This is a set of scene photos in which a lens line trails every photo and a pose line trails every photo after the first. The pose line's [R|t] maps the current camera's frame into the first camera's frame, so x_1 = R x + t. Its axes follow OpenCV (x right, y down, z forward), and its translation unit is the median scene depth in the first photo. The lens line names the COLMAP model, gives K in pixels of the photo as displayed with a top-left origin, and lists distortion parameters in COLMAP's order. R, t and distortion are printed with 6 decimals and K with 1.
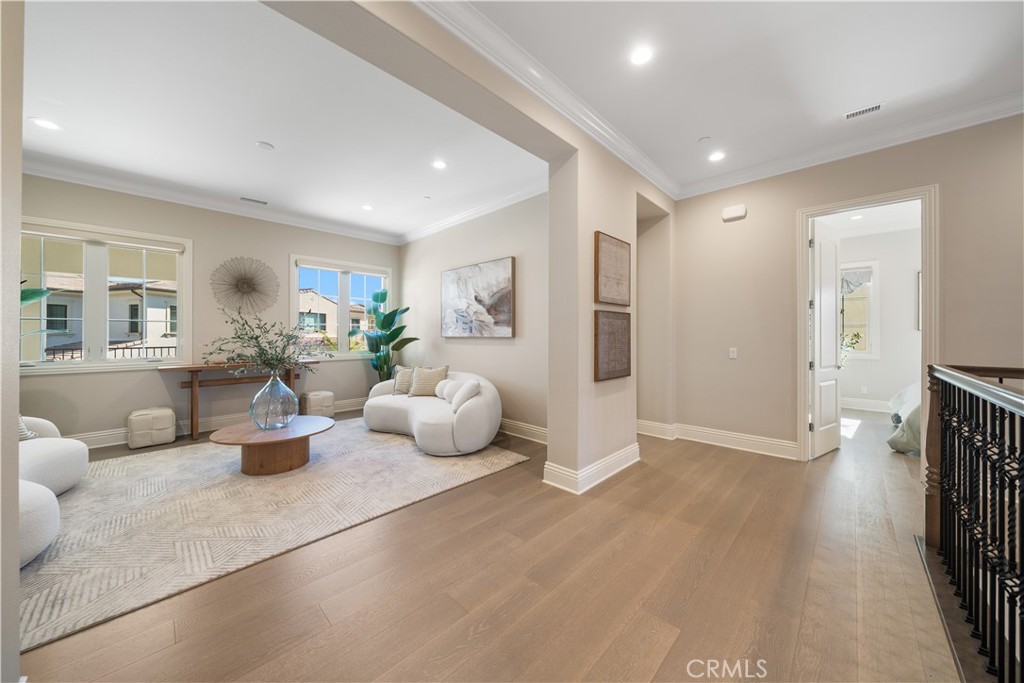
lens RADIAL K [[349.6, 0, 508.6], [0, 349.6, 335.7], [0, 0, 1]] dist [-0.007496, -0.000079]
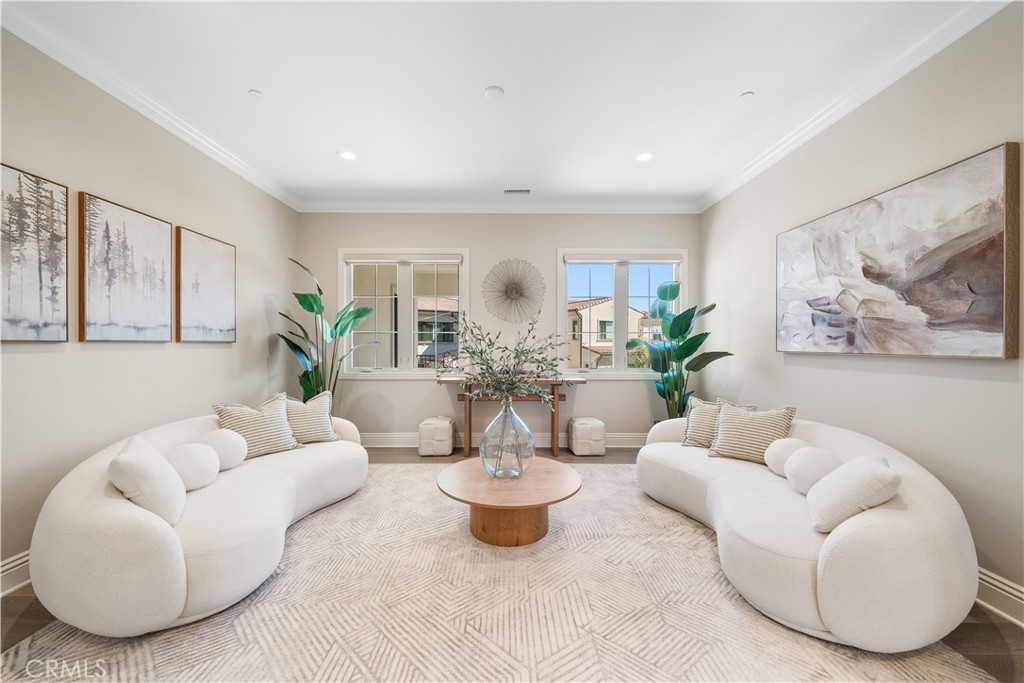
lens RADIAL K [[379.8, 0, 508.1], [0, 379.8, 343.8], [0, 0, 1]] dist [-0.007283, 0.000012]
pose [[0.701281, 0.003087, -0.712878, -0.070560], [-0.003566, 0.999993, 0.000823, -0.009192], [0.712876, 0.001965, 0.701287, 0.306934]]
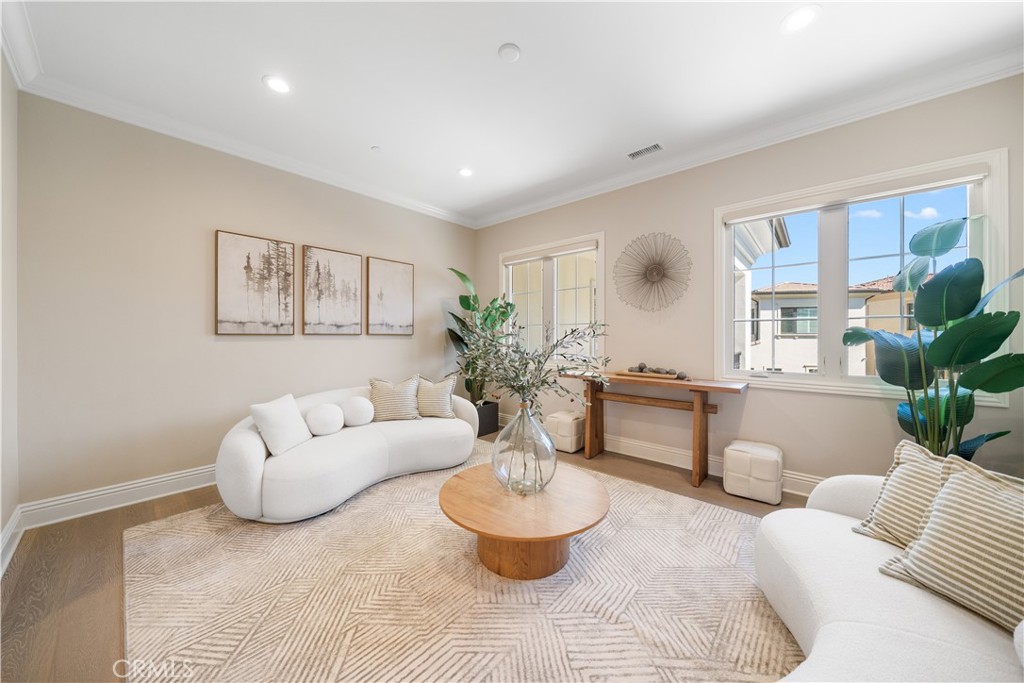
lens RADIAL K [[349.6, 0, 508.6], [0, 349.6, 335.7], [0, 0, 1]] dist [-0.007496, -0.000079]
pose [[0.048771, 0.000681, -0.998810, -0.029148], [-0.003046, 0.999995, 0.000533, -0.008723], [0.998805, 0.003016, 0.048772, 0.655892]]
